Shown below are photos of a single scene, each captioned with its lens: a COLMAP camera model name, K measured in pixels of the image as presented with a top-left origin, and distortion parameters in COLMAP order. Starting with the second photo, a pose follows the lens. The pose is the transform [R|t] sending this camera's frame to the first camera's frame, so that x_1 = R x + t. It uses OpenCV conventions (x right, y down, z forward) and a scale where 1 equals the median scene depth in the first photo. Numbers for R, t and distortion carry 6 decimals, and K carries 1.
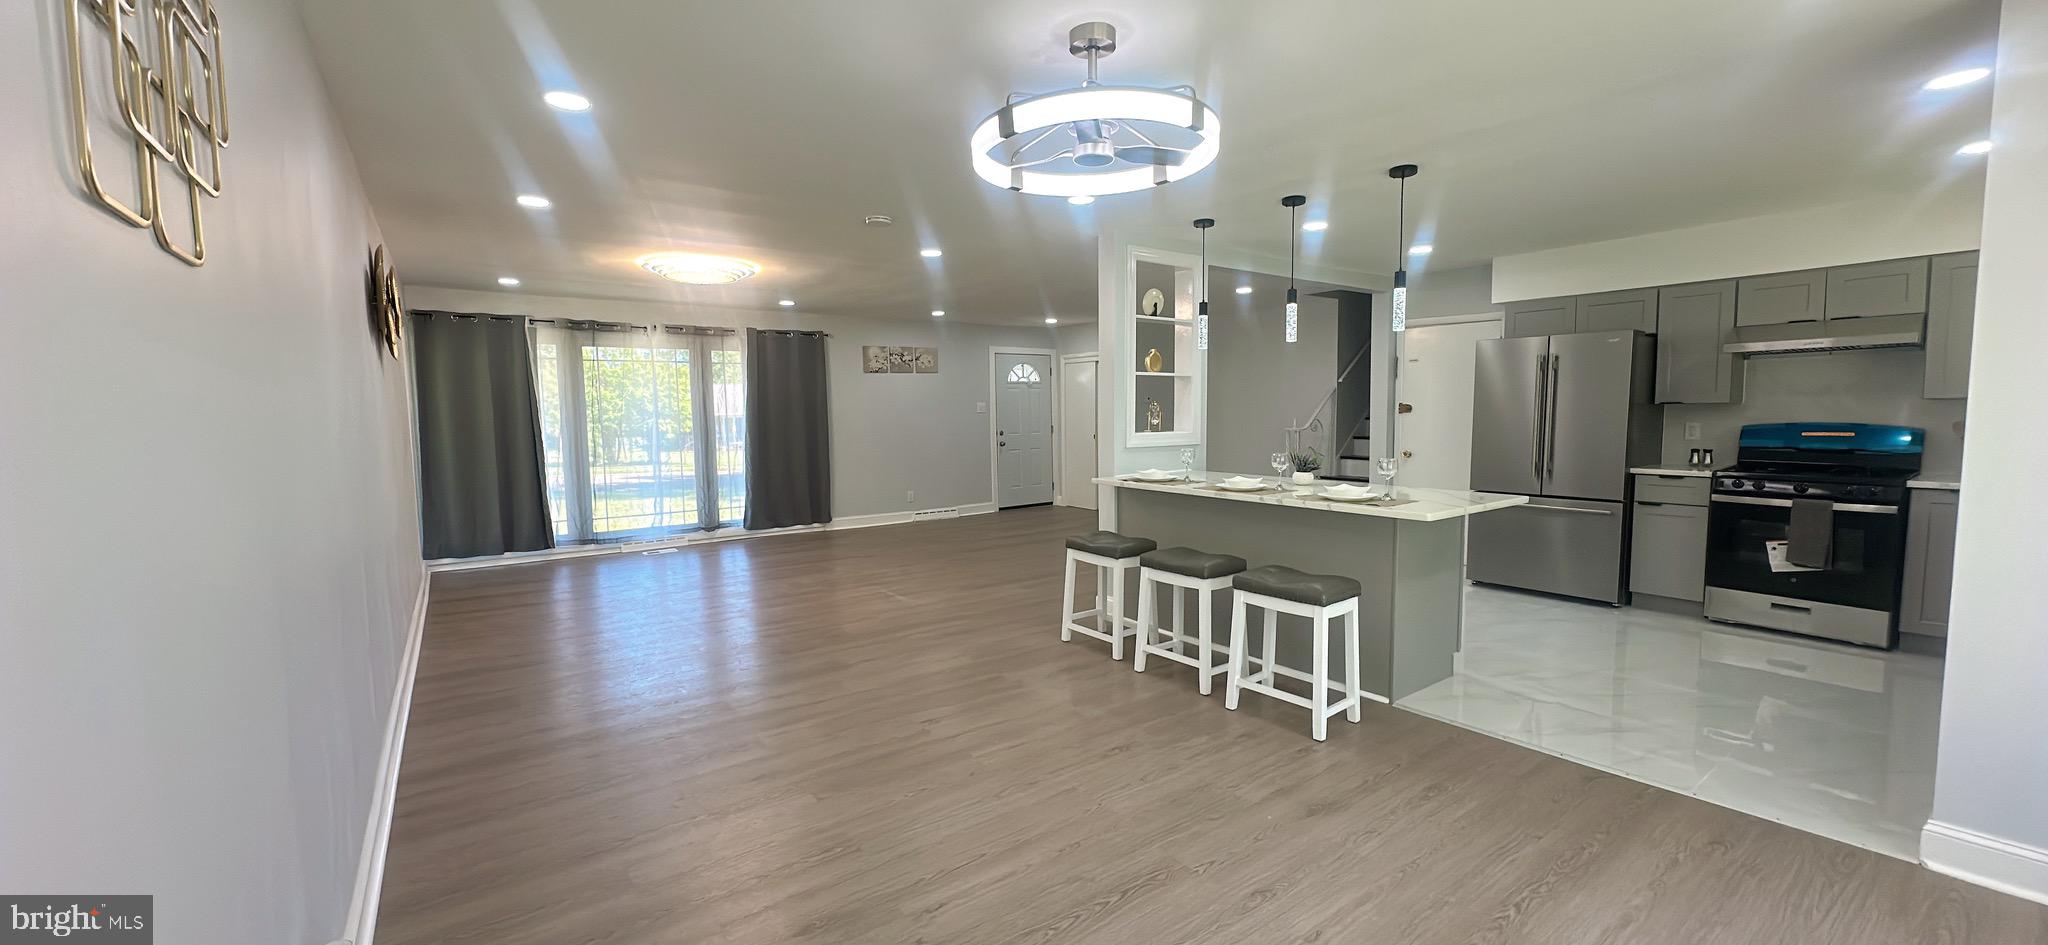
lens RADIAL K [[775.0, 0, 1023.1], [0, 775.0, 474.5], [0, 0, 1]] dist [0.000134, 0.000388]
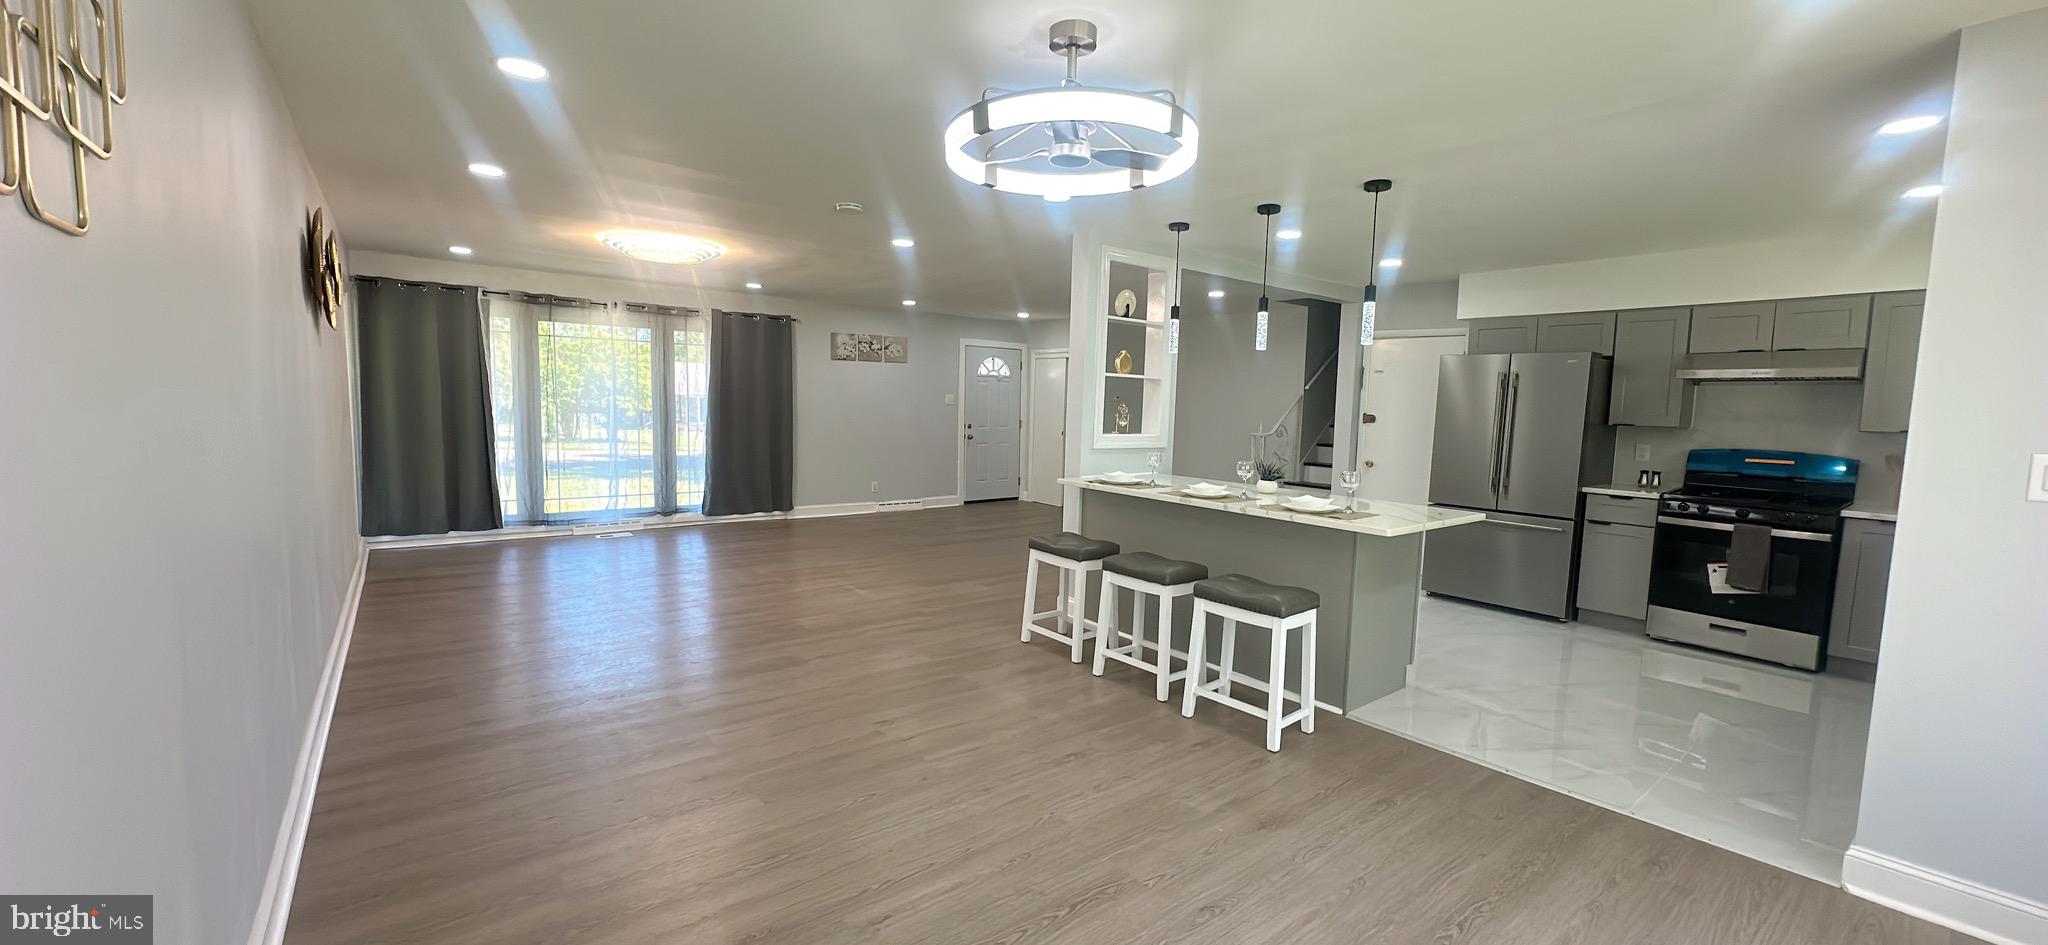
lens RADIAL K [[775.0, 0, 1023.1], [0, 775.0, 474.5], [0, 0, 1]] dist [0.000134, 0.000388]
pose [[0.998466, 0.035757, 0.042276, 0.002817], [-0.036211, 0.999294, 0.010024, -0.009726], [-0.041887, -0.011539, 0.999056, 0.010899]]
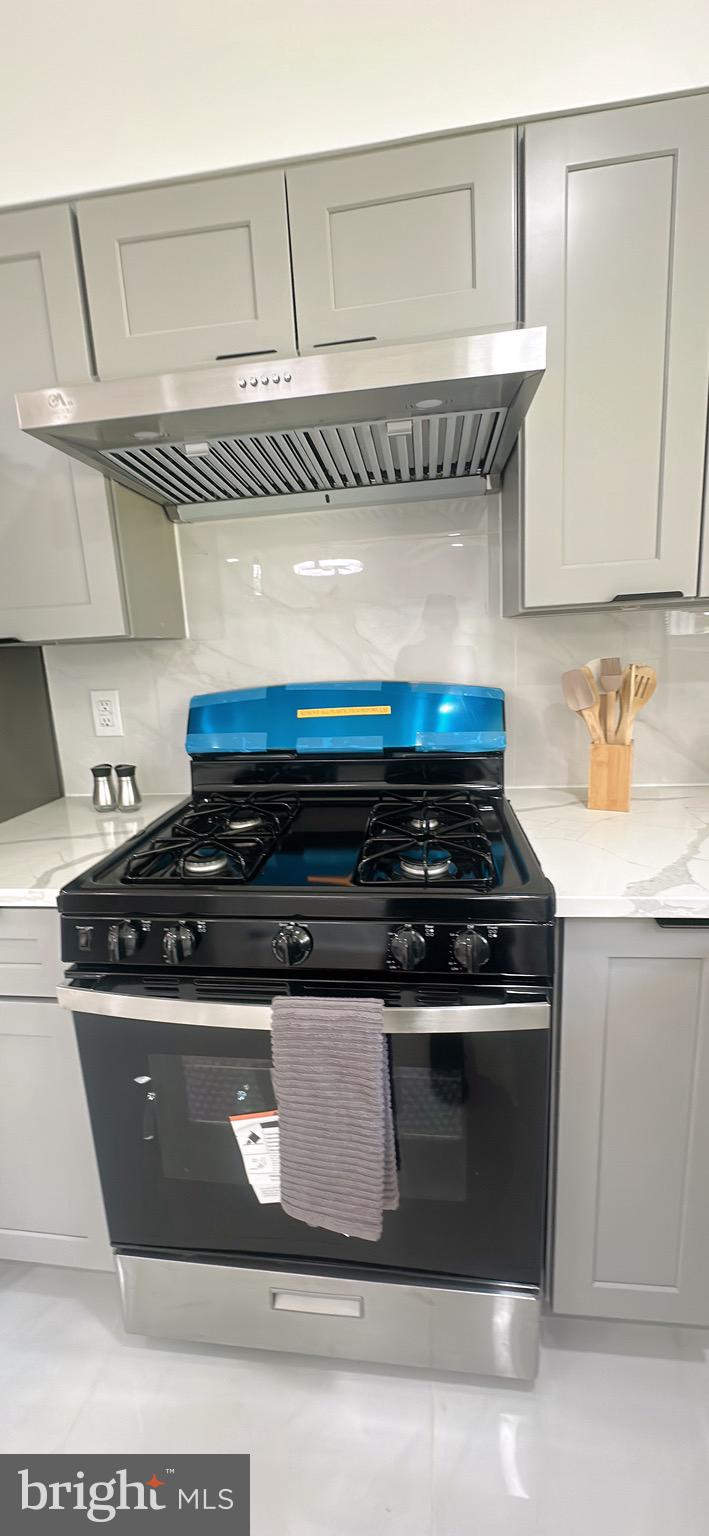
lens RADIAL K [[581.2, 0, 353.9], [0, 581.2, 769.8], [0, 0, 1]] dist [0.000134, 0.000388]
pose [[0.685303, -0.148911, 0.712871, 0.894356], [0.098949, 0.988833, 0.111434, -0.059876], [-0.721504, -0.005828, 0.692385, 0.857793]]
